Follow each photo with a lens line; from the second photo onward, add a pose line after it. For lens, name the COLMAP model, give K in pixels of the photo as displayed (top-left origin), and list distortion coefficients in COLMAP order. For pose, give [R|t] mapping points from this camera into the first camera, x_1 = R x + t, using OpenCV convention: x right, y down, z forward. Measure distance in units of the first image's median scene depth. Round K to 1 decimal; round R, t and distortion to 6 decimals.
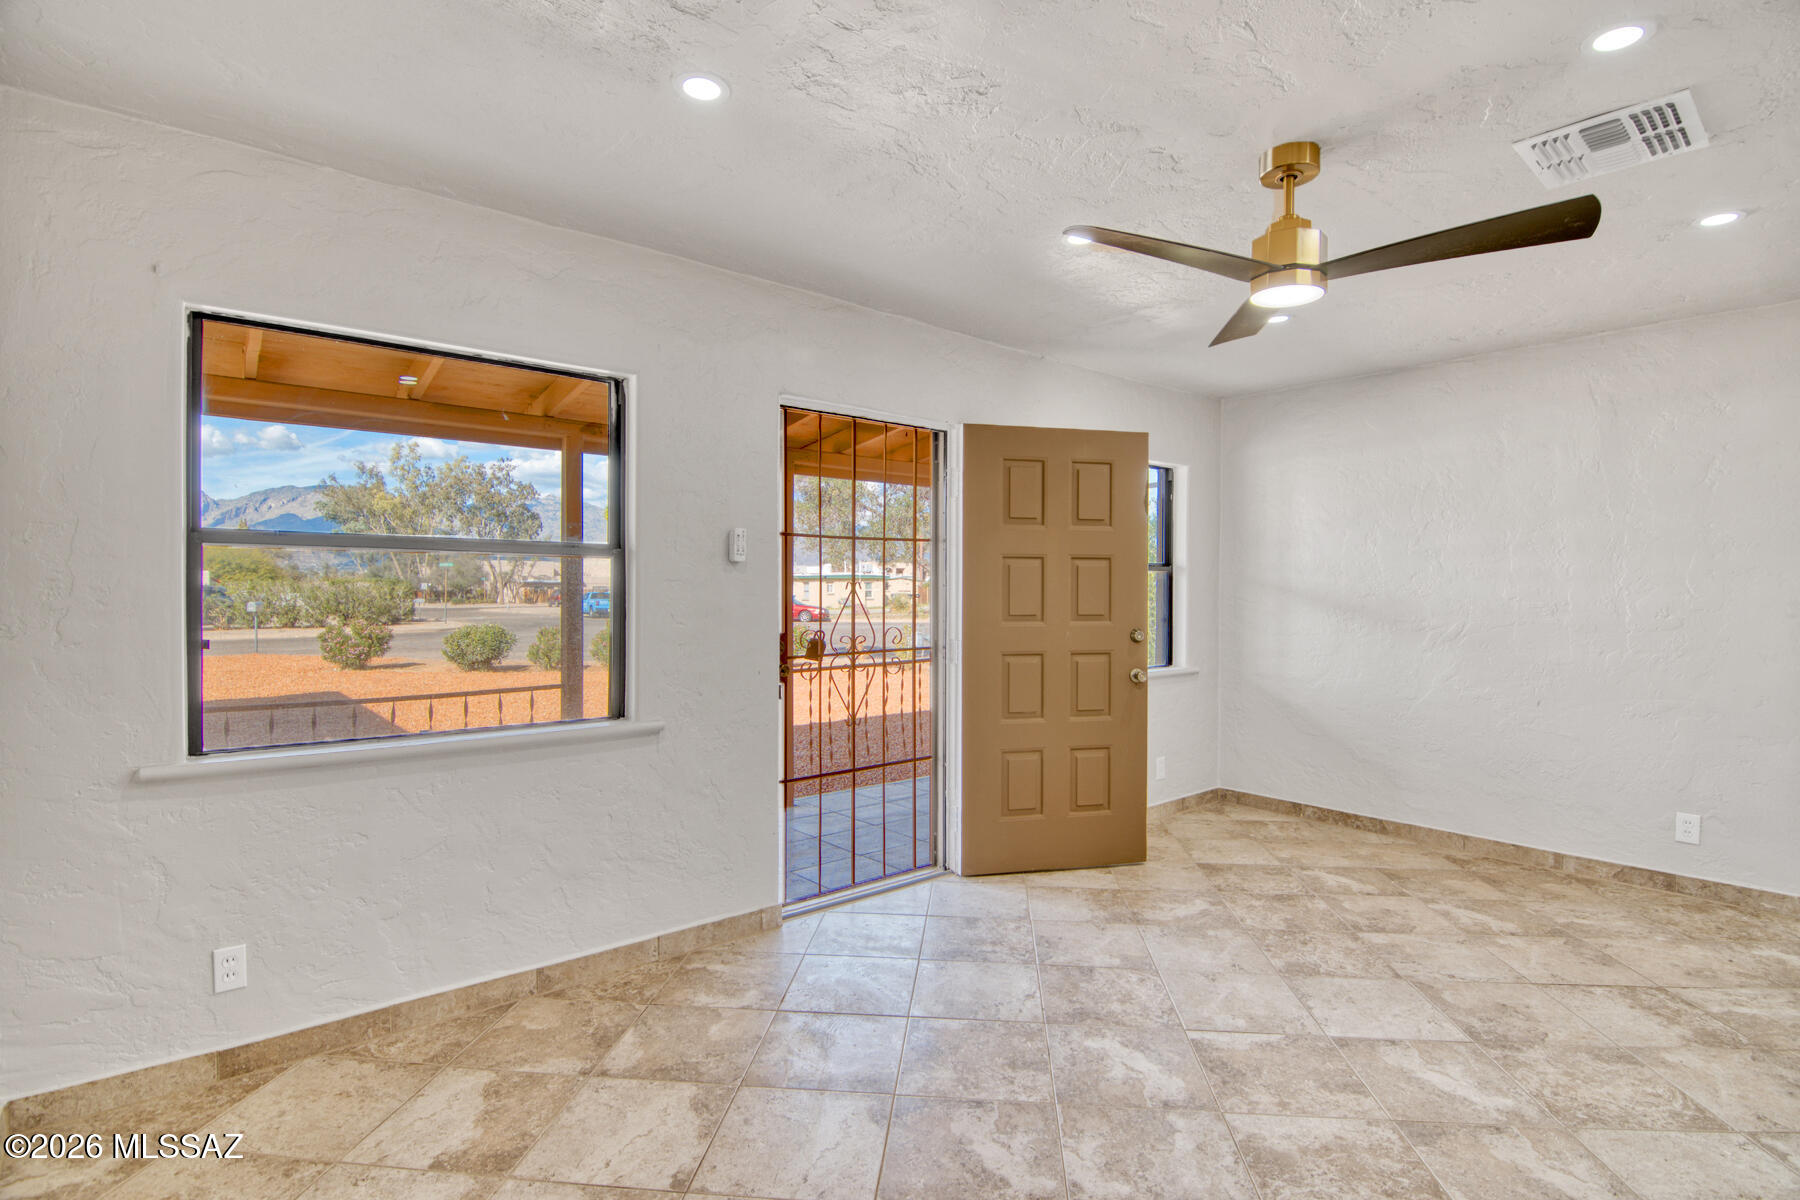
lens RADIAL K [[872.1, 0, 903.4], [0, 872.1, 612.8], [0, 0, 1]] dist [-0.018452, -0.001811]
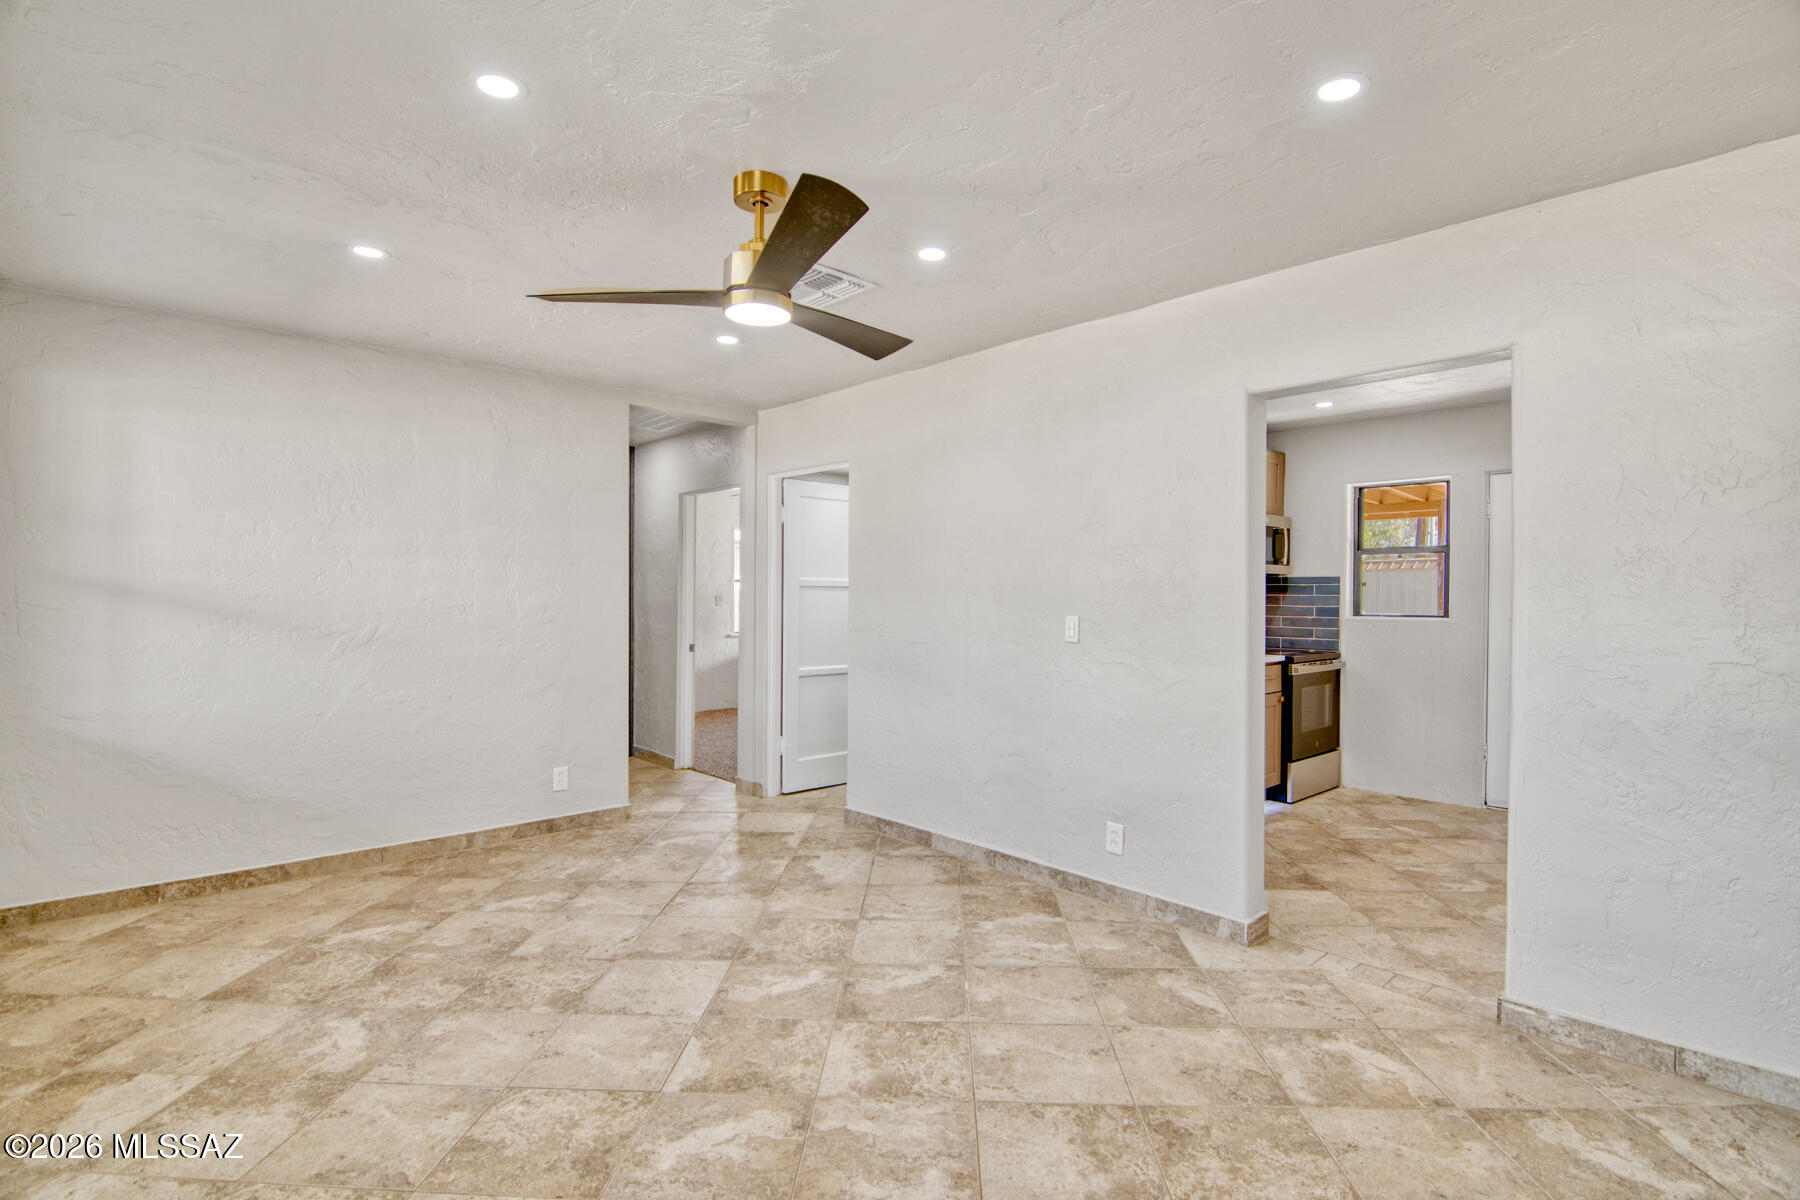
lens RADIAL K [[872.1, 0, 903.4], [0, 872.1, 598.8], [0, 0, 1]] dist [-0.018452, -0.001811]
pose [[-0.060196, -0.006652, 0.998164, -0.399508], [0.023651, 0.999688, 0.008089, -0.013757], [-0.997906, 0.024095, -0.060020, 0.563569]]
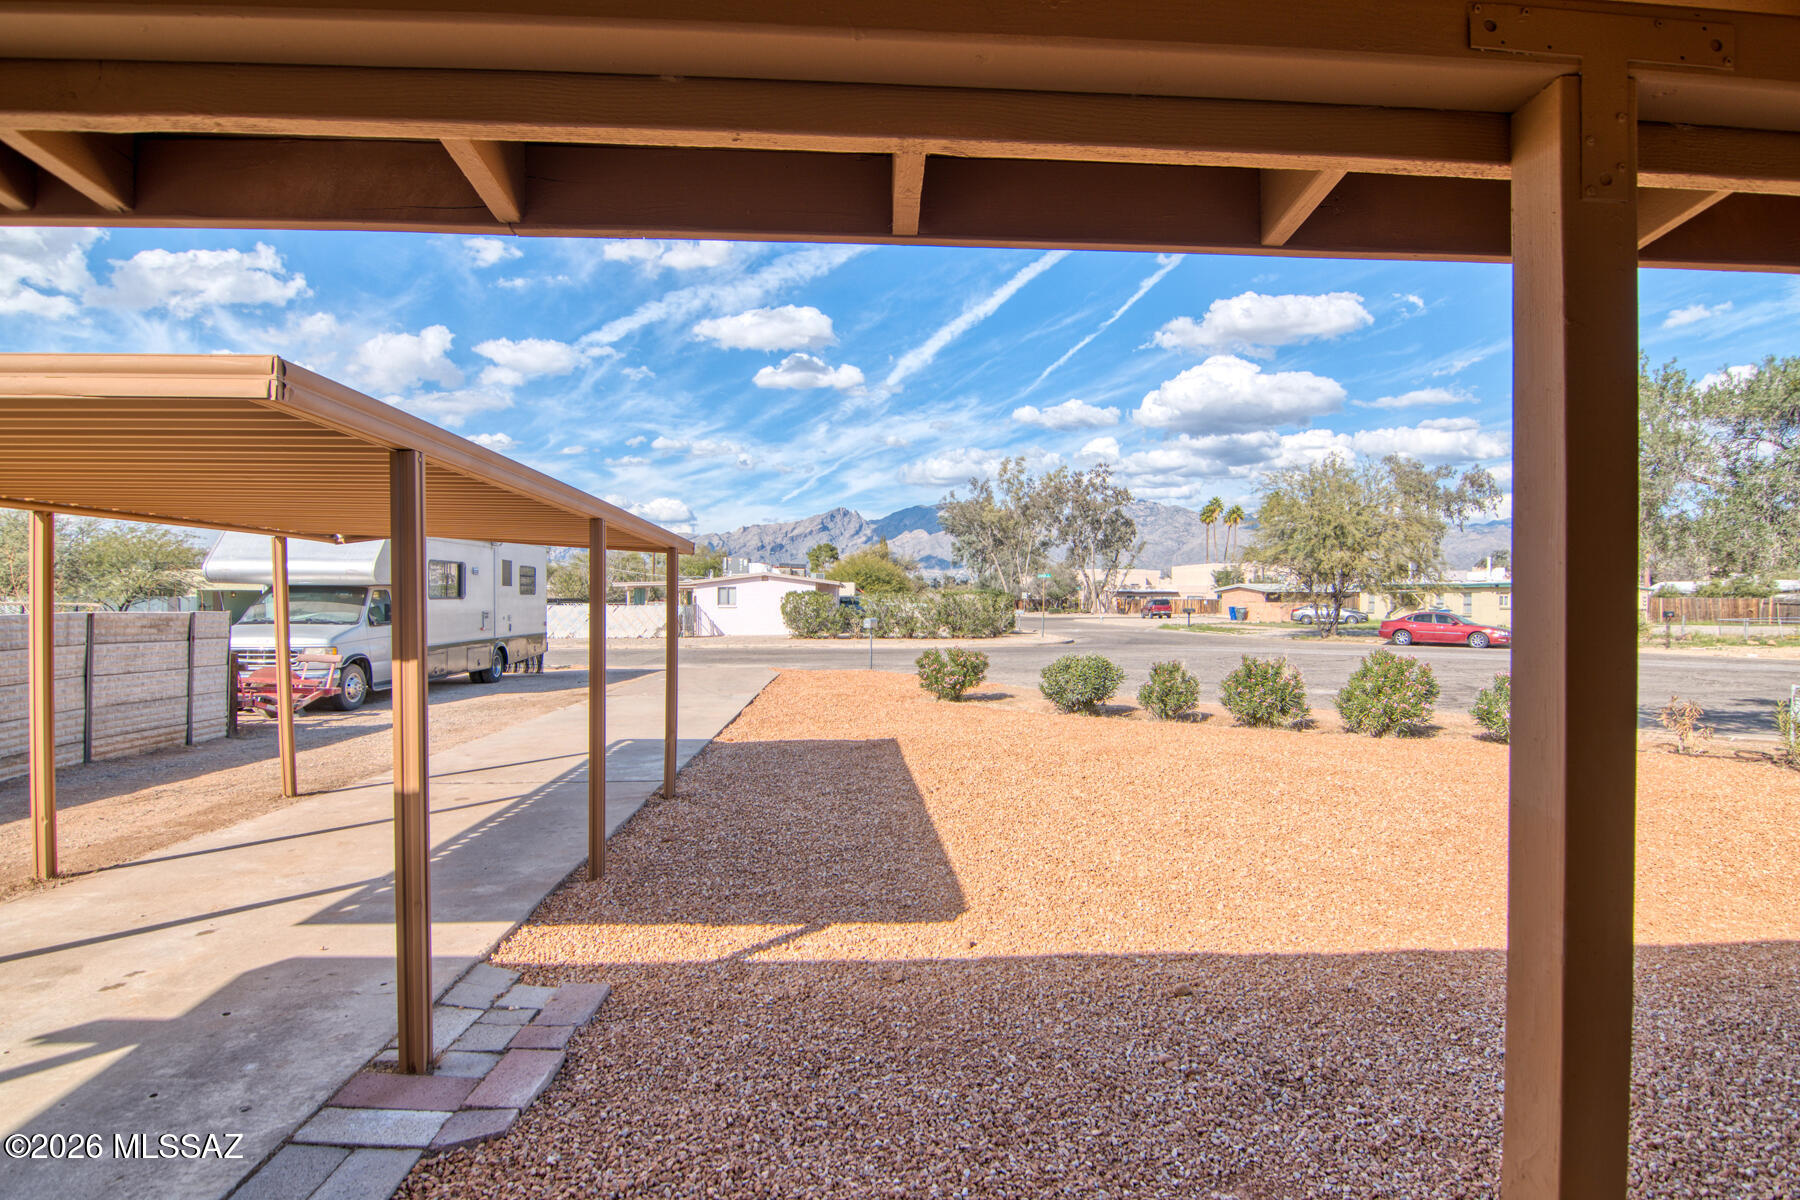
lens RADIAL K [[935.1, 0, 907.9], [0, 935.1, 604.9], [0, 0, 1]] dist [-0.003987, -0.005286]
pose [[0.808484, 0.007853, -0.588466, -0.022015], [-0.019146, 0.999733, -0.012963, -0.004039], [0.588207, 0.021747, 0.808418, 0.041332]]
